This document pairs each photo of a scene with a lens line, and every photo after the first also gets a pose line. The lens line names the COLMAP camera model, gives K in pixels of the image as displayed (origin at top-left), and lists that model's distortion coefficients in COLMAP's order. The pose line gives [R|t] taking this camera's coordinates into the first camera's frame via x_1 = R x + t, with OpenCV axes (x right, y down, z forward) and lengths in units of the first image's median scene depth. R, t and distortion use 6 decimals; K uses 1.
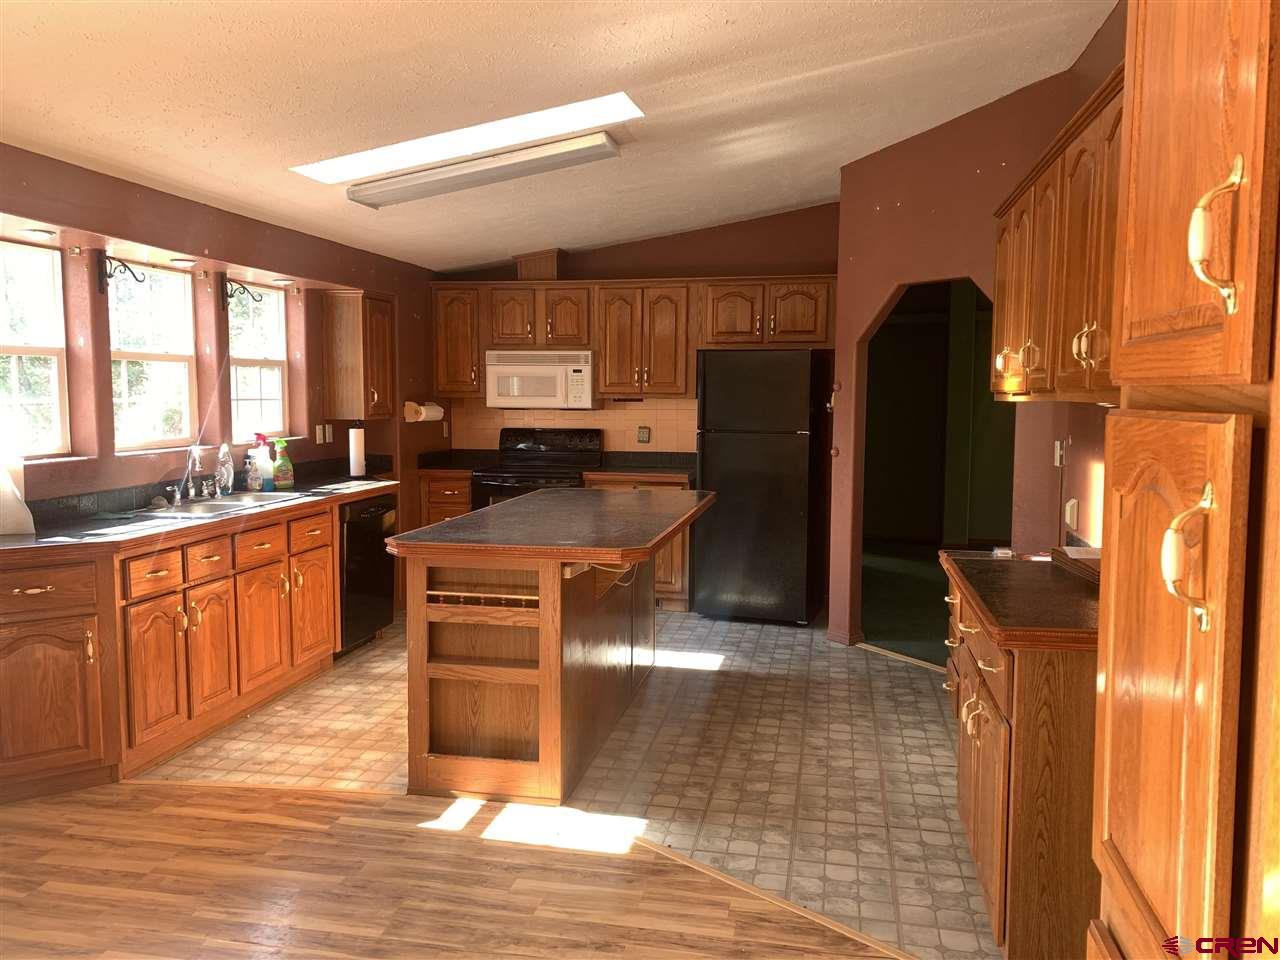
lens RADIAL K [[979.4, 0, 638.3], [0, 979.4, 473.7], [0, 0, 1]] dist [0.055447, -0.008887]
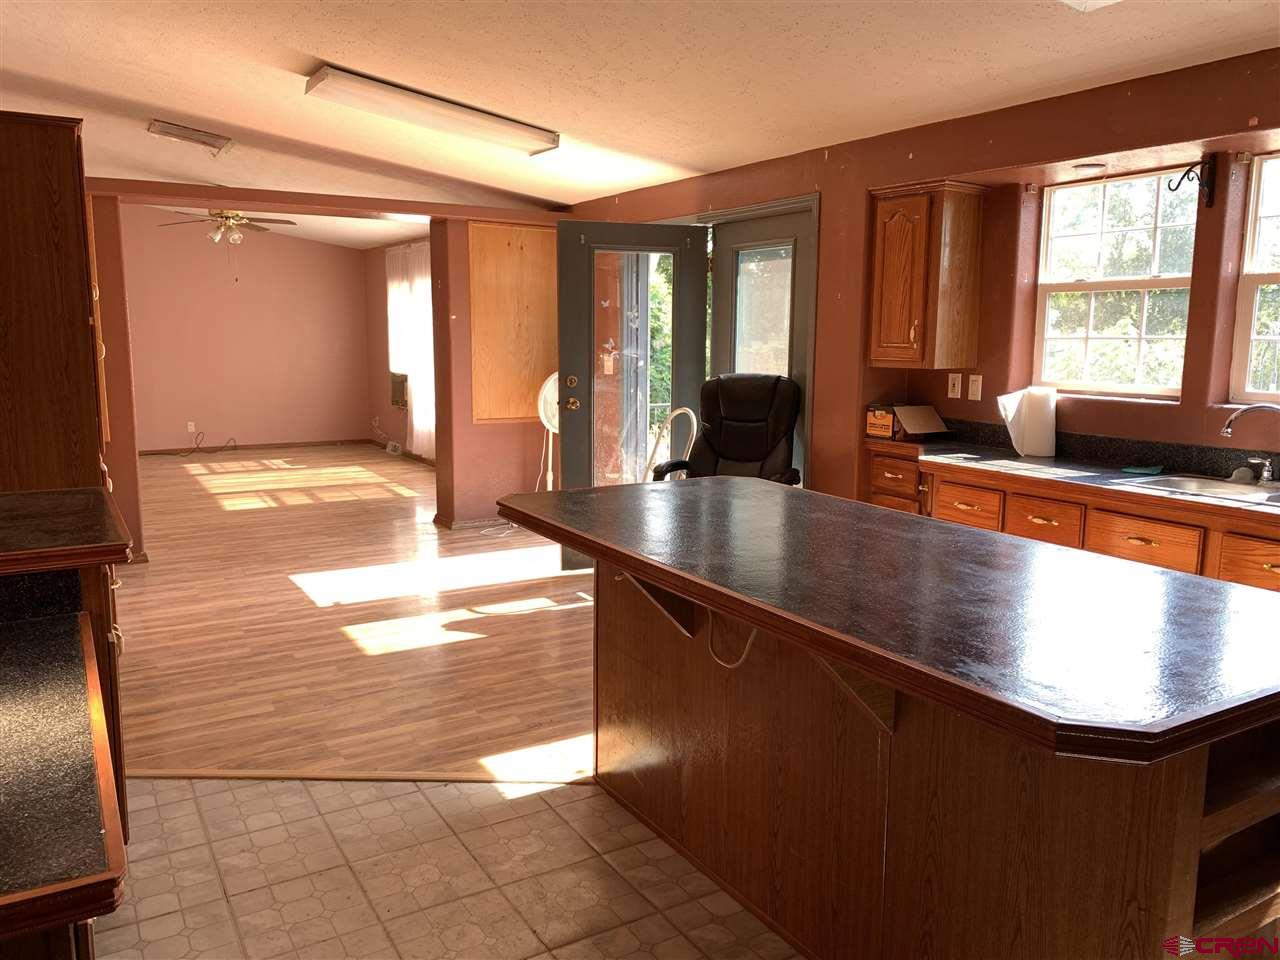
lens RADIAL K [[979.4, 0, 638.3], [0, 979.4, 473.7], [0, 0, 1]] dist [0.055447, -0.008887]
pose [[-0.734698, 0.097513, -0.671350, 0.541307], [-0.056307, 0.977435, 0.203592, -0.147957], [0.676054, 0.187380, -0.712629, 1.828570]]
